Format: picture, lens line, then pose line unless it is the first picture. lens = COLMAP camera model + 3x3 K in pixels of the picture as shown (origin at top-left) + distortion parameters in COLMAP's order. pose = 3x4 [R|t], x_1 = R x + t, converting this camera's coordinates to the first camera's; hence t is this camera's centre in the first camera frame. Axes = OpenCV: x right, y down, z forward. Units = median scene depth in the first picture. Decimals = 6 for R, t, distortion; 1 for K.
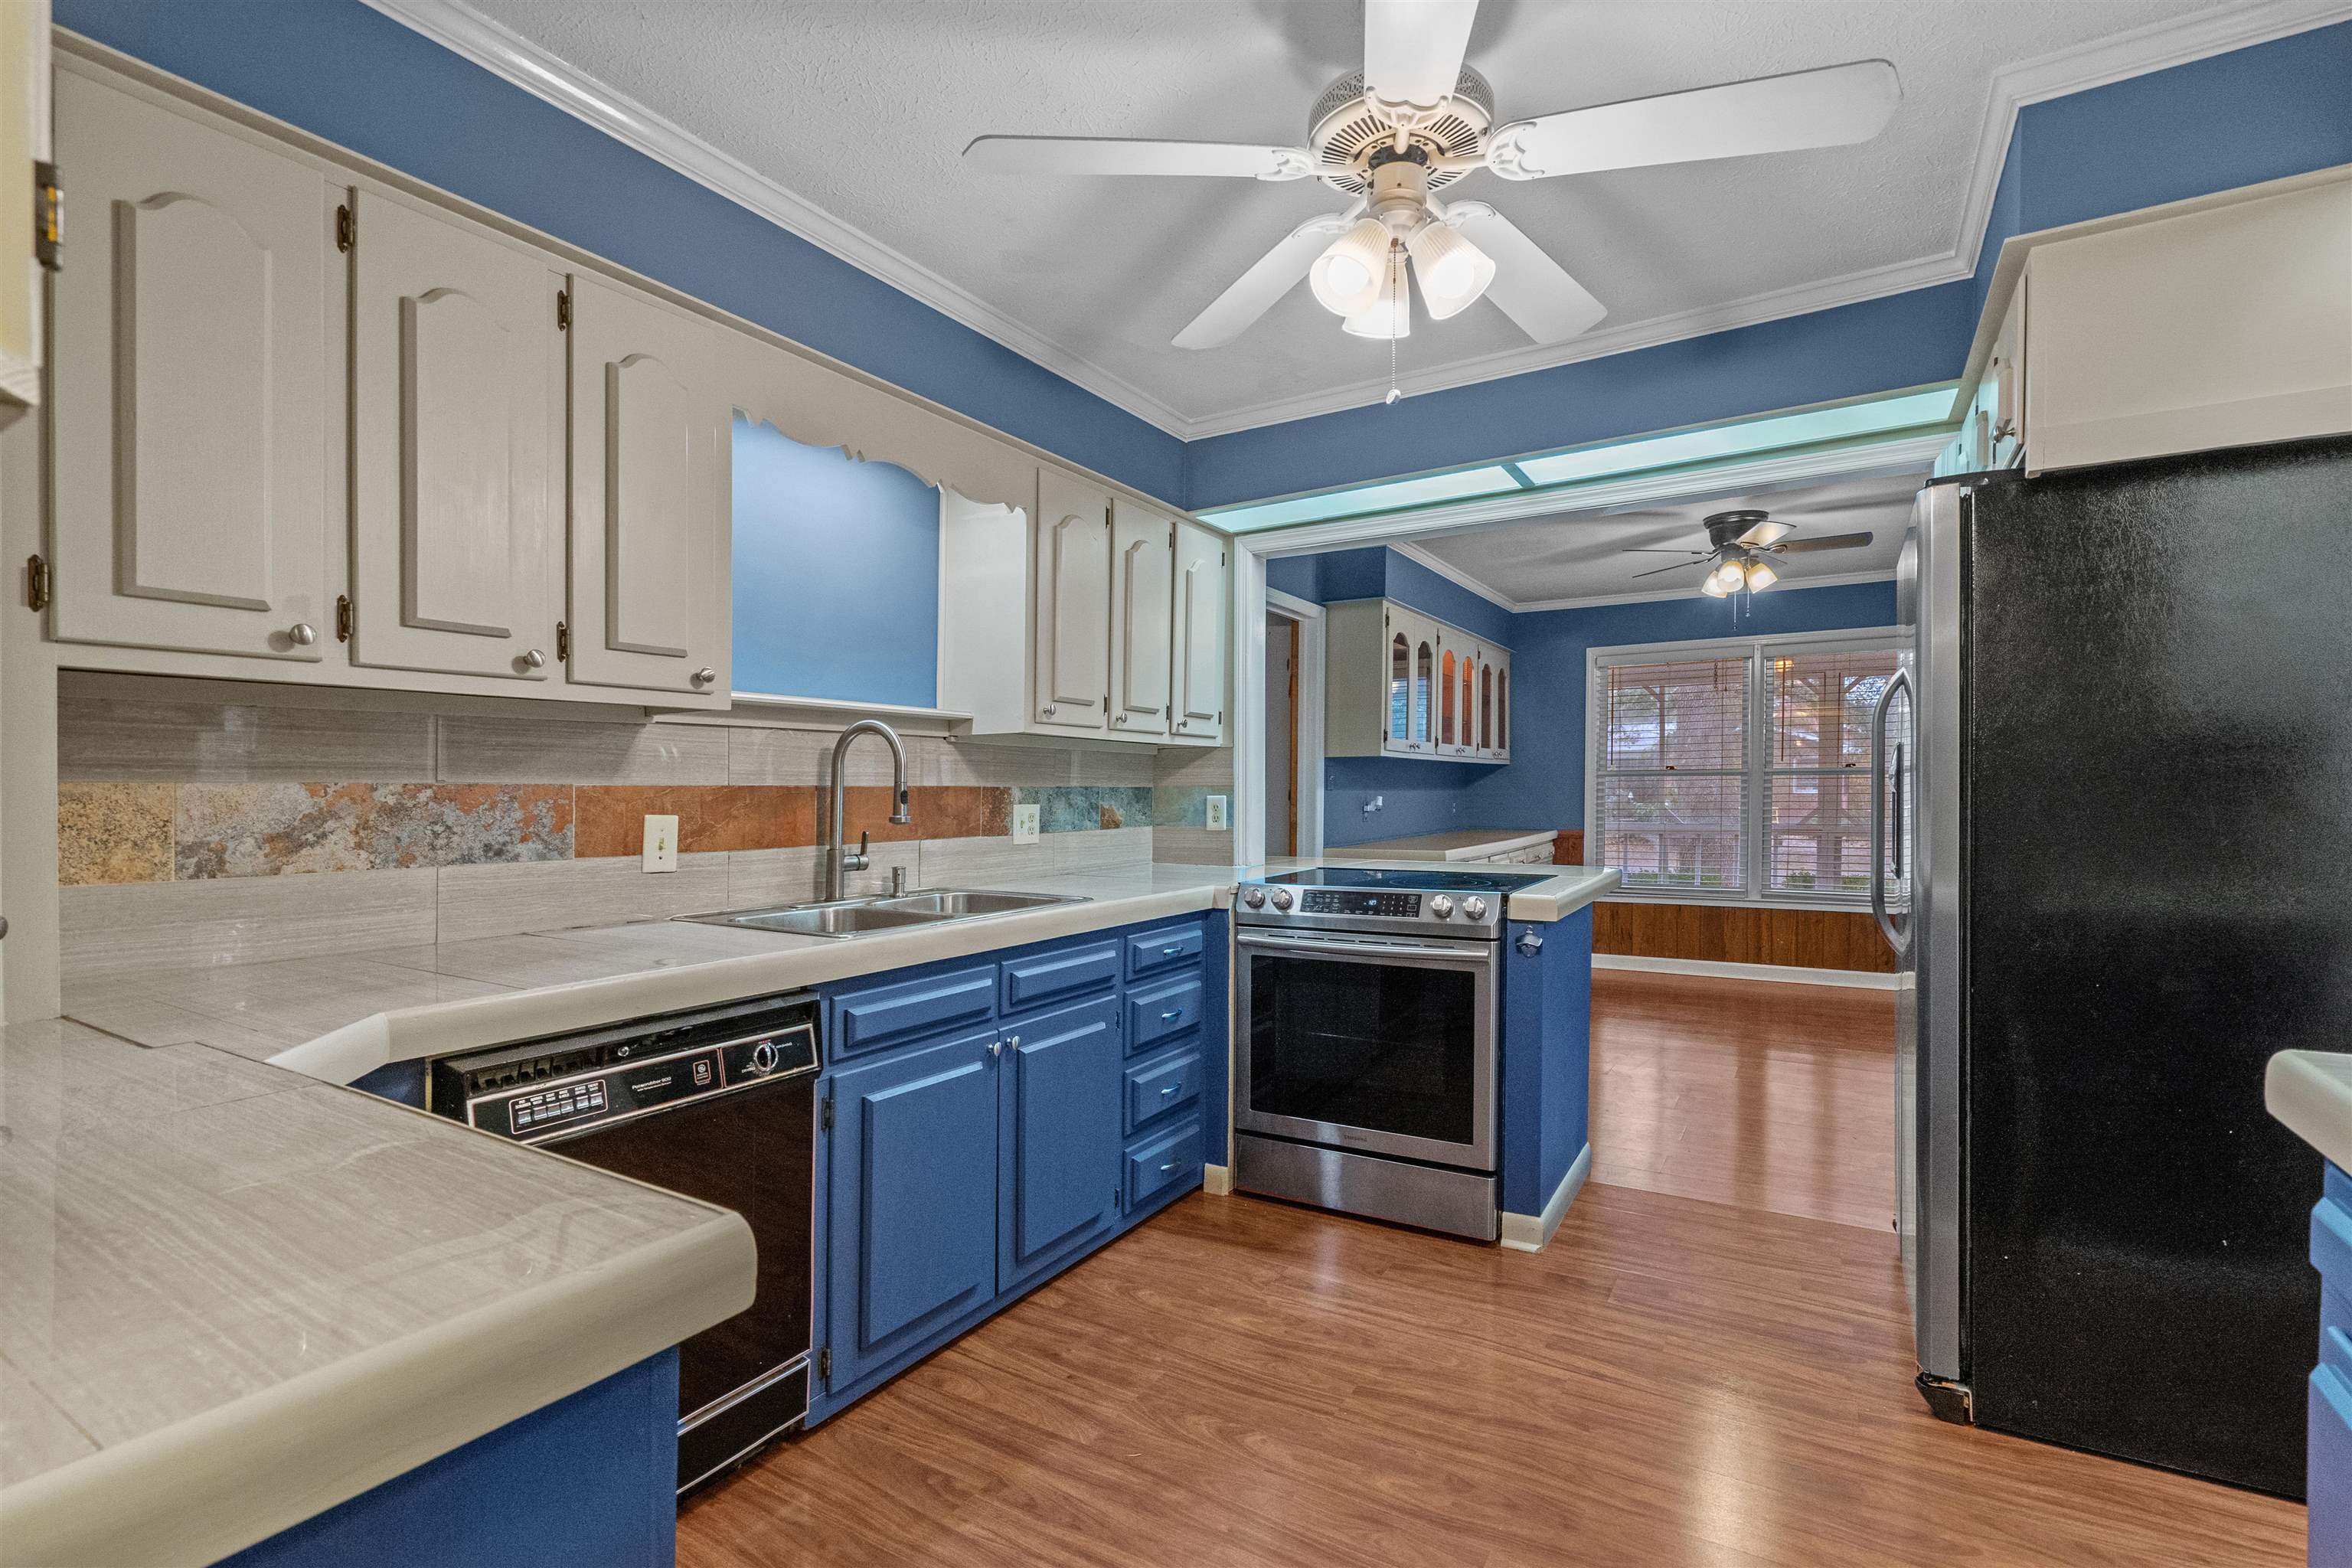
lens RADIAL K [[1060.1, 0, 1192.3], [0, 1060.1, 808.3], [0, 0, 1]] dist [-0.014920, 0.002261]
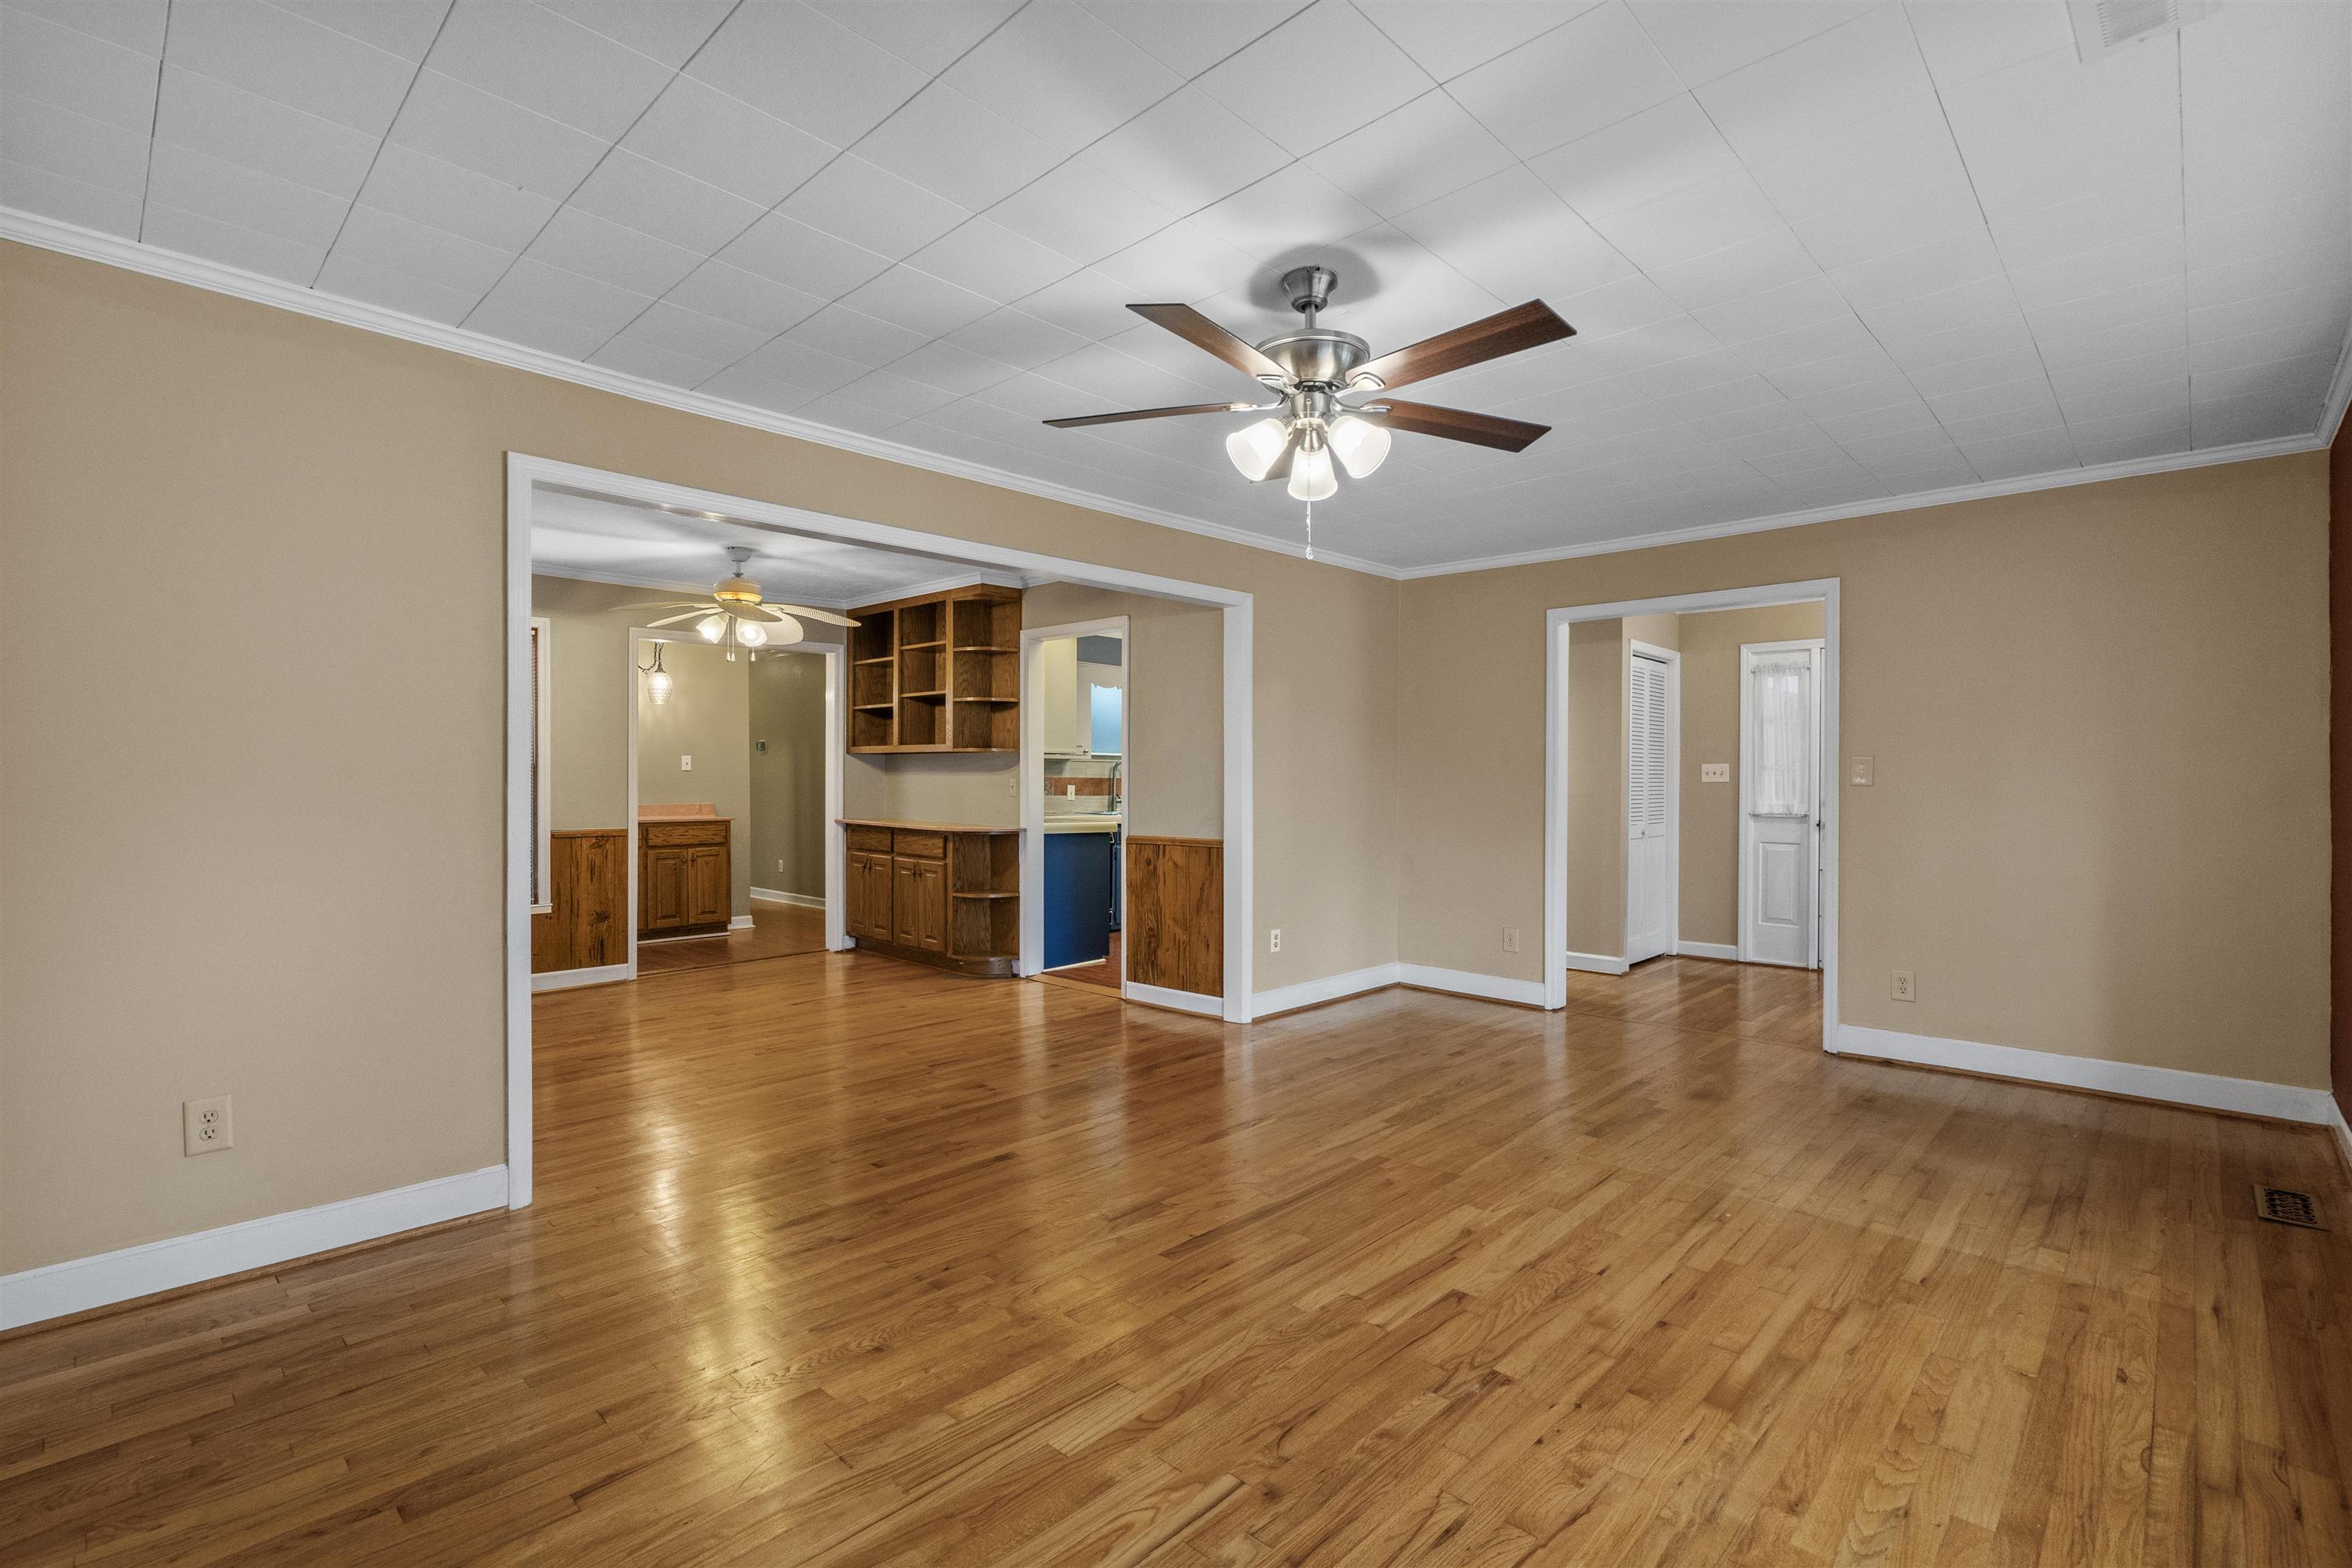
lens RADIAL K [[1060.1, 0, 1162.9], [0, 1060.1, 773.5], [0, 0, 1]] dist [-0.014920, 0.002261]
pose [[0.968823, 0.004808, -0.247708, 0.701742], [-0.010962, 0.999664, -0.023472, 0.046264], [0.247512, 0.025456, 0.968550, -2.414016]]
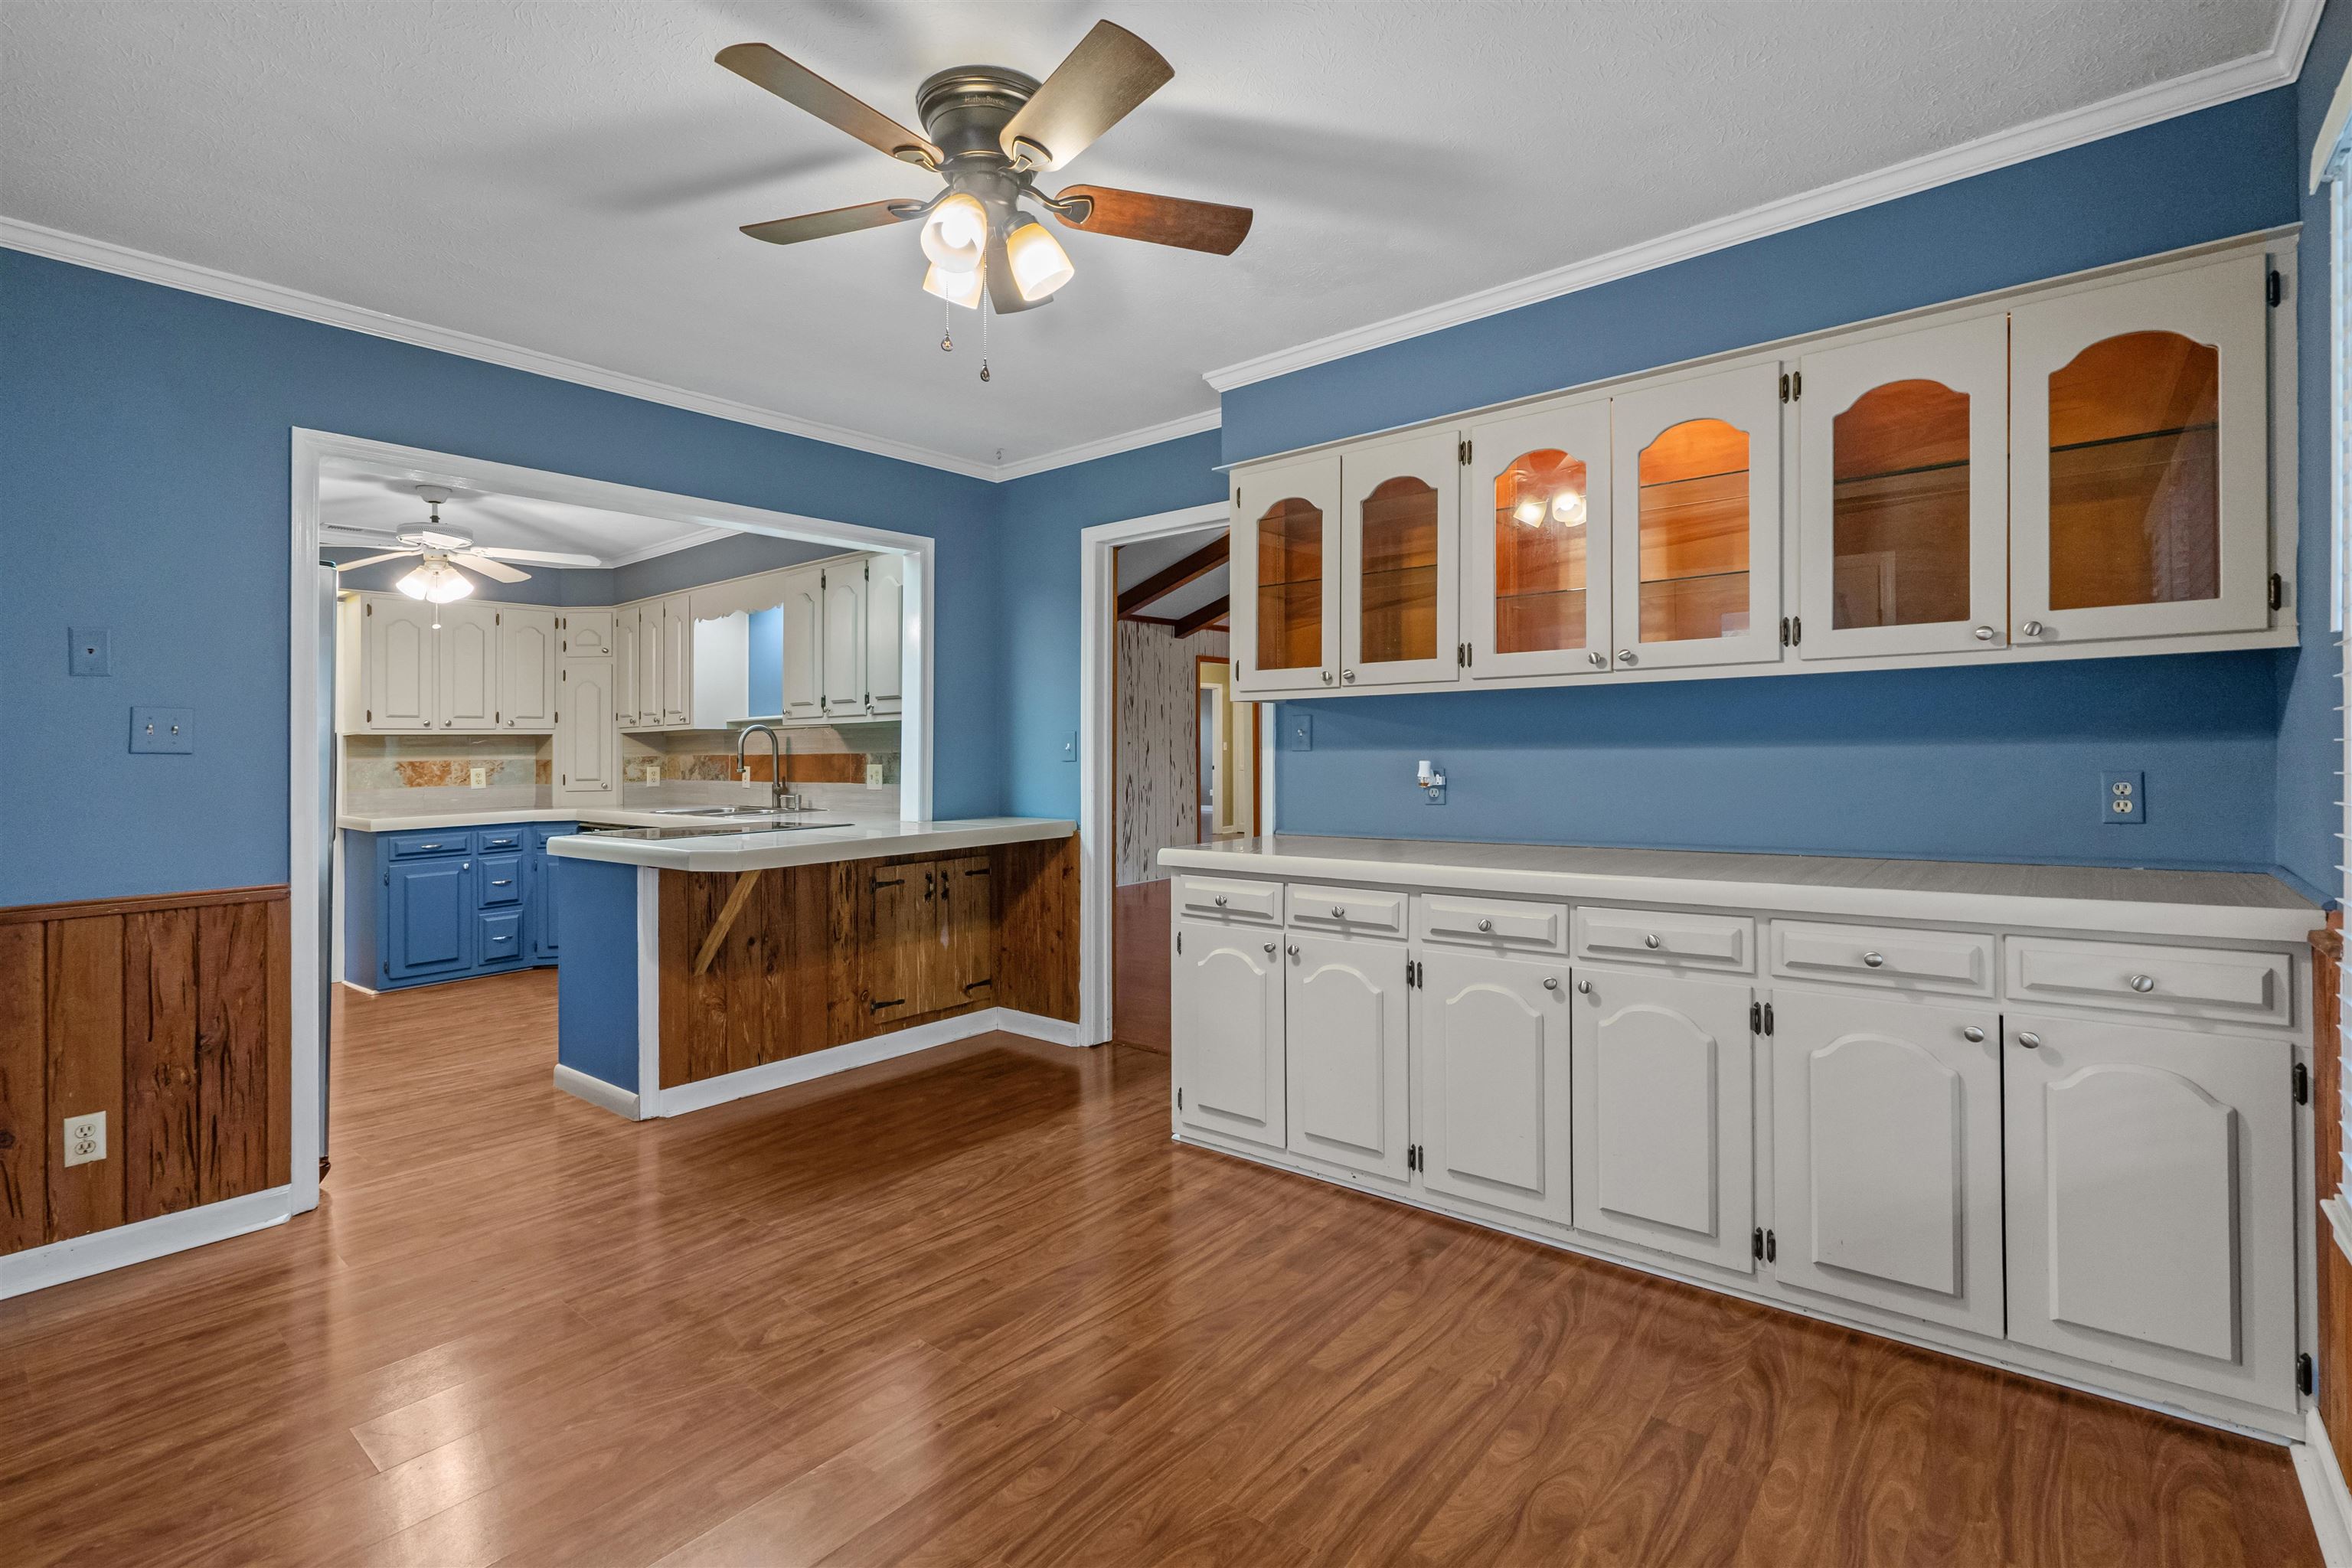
lens RADIAL K [[1060.1, 0, 1176.6], [0, 1060.1, 728.7], [0, 0, 1]] dist [-0.014920, 0.002261]
pose [[-0.159168, -0.008847, -0.987212, 1.795307], [0.001830, 0.999955, -0.009256, -0.057052], [0.987250, -0.003279, -0.159145, 2.316884]]
